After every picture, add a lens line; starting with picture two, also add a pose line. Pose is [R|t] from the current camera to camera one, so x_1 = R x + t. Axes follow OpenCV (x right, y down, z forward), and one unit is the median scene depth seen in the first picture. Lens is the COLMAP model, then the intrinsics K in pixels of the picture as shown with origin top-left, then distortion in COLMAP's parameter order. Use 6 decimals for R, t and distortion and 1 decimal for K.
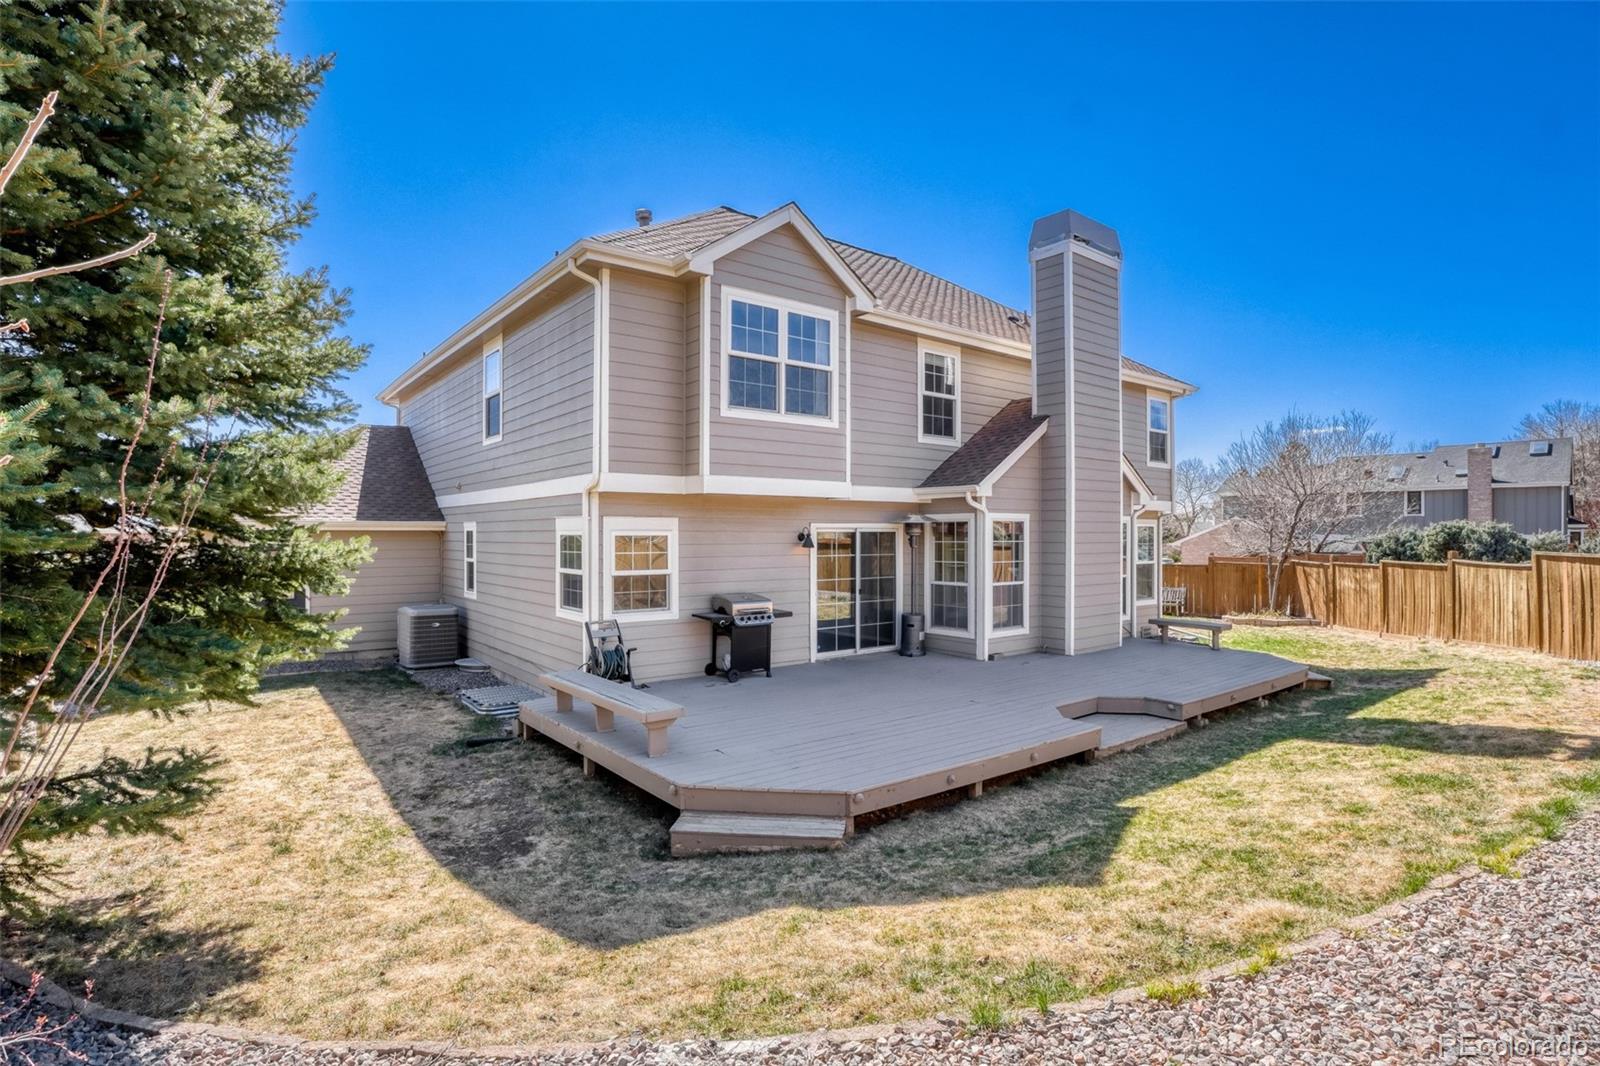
lens RADIAL K [[777.8, 0, 800.0], [0, 777.8, 533.0], [0, 0, 1]] dist [0.000133, -0.000005]
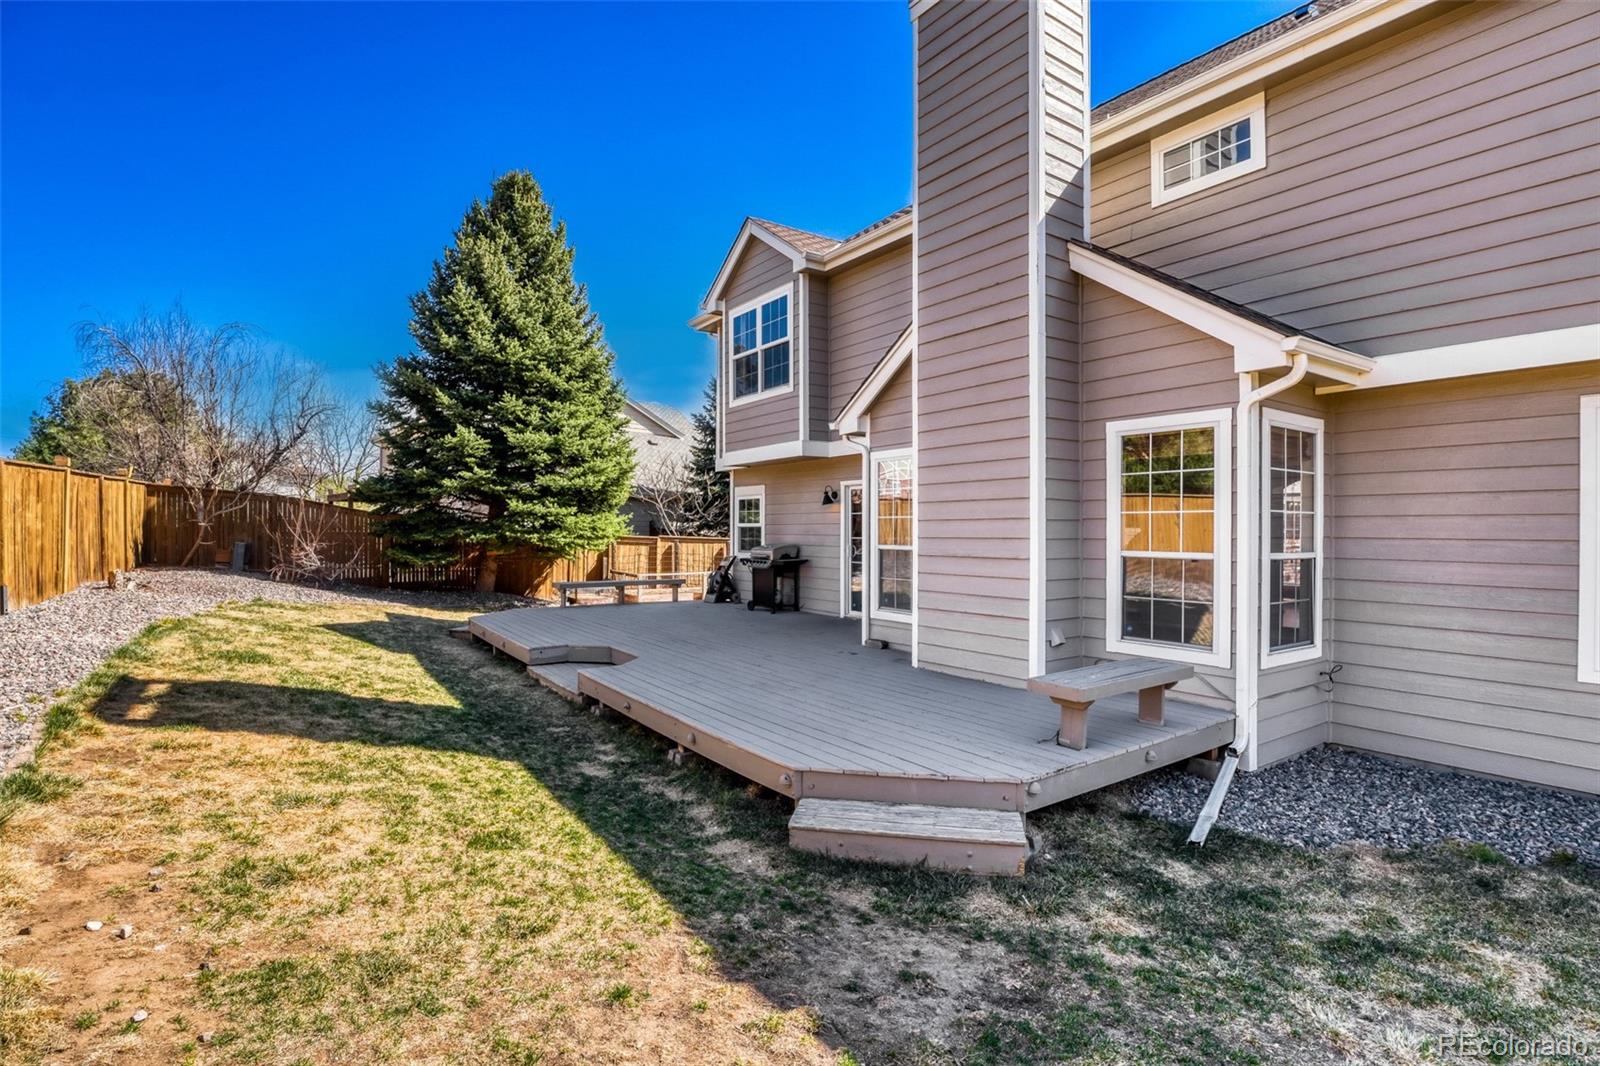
lens RADIAL K [[777.8, 0, 800.0], [0, 777.8, 533.0], [0, 0, 1]] dist [0.000133, -0.000005]
pose [[-0.038937, 0.005653, -0.999226, 1.180274], [0.005664, 0.999969, 0.005437, 0.057471], [0.999226, -0.005448, -0.038968, 1.109264]]
